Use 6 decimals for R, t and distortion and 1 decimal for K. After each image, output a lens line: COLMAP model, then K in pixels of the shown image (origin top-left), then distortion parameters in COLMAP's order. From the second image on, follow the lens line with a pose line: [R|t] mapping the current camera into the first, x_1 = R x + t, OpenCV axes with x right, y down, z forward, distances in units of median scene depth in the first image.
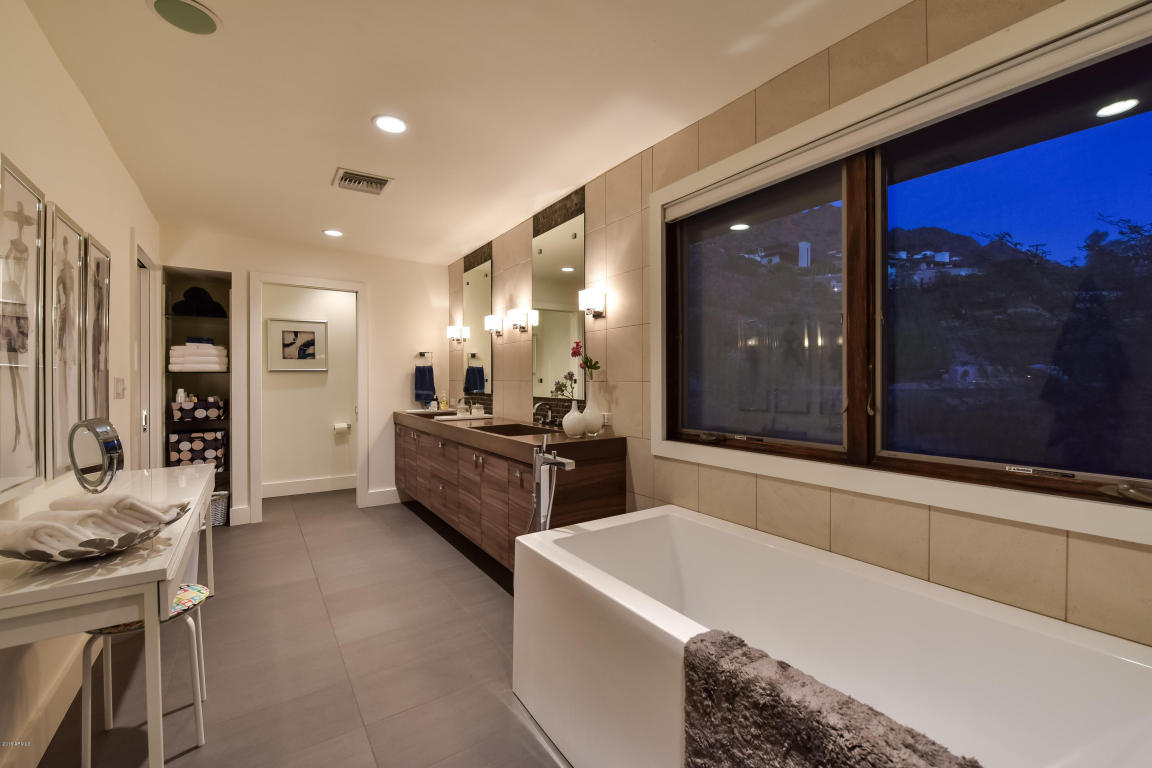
lens RADIAL K [[498.8, 0, 581.6], [0, 498.8, 380.9], [0, 0, 1]] dist [0.003006, 0.000138]
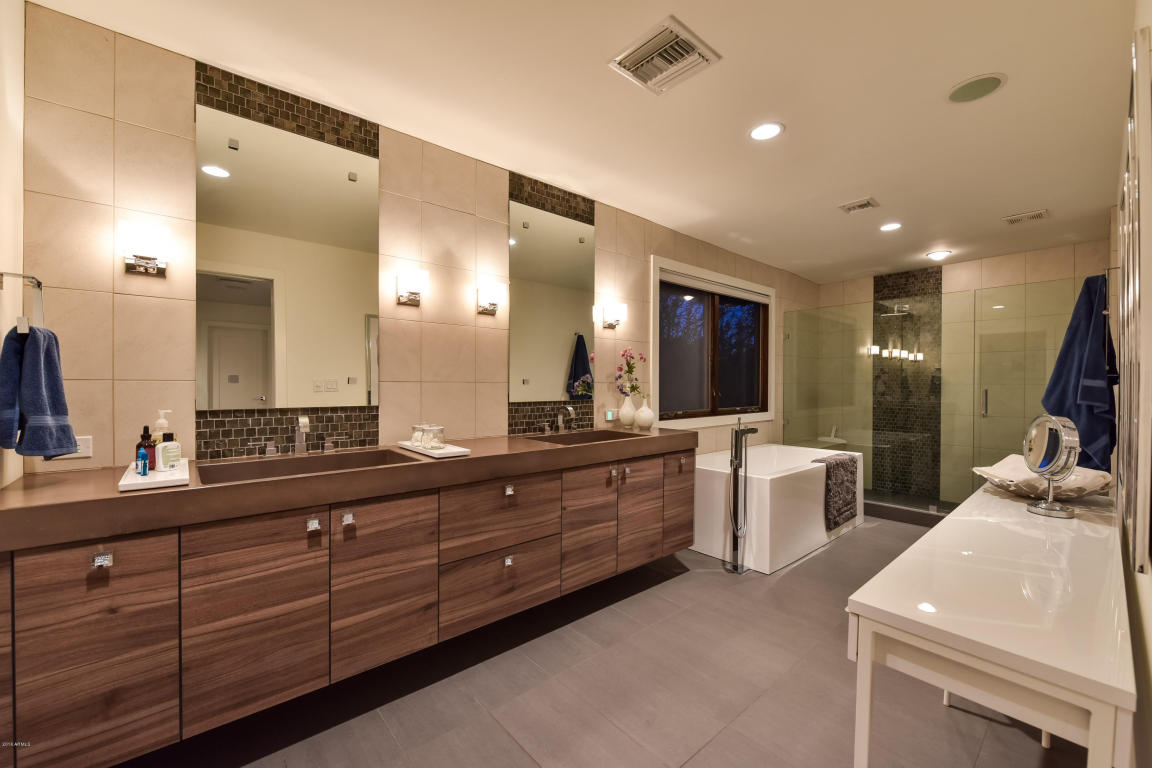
lens RADIAL K [[470.9, 0, 581.1], [0, 470.9, 388.3], [0, 0, 1]] dist [-0.003352, 0.000063]
pose [[-0.149178, -0.007900, 0.988779, -0.920725], [0.003783, 0.999956, 0.008560, 0.003953], [-0.988803, 0.005017, -0.149142, 1.090166]]
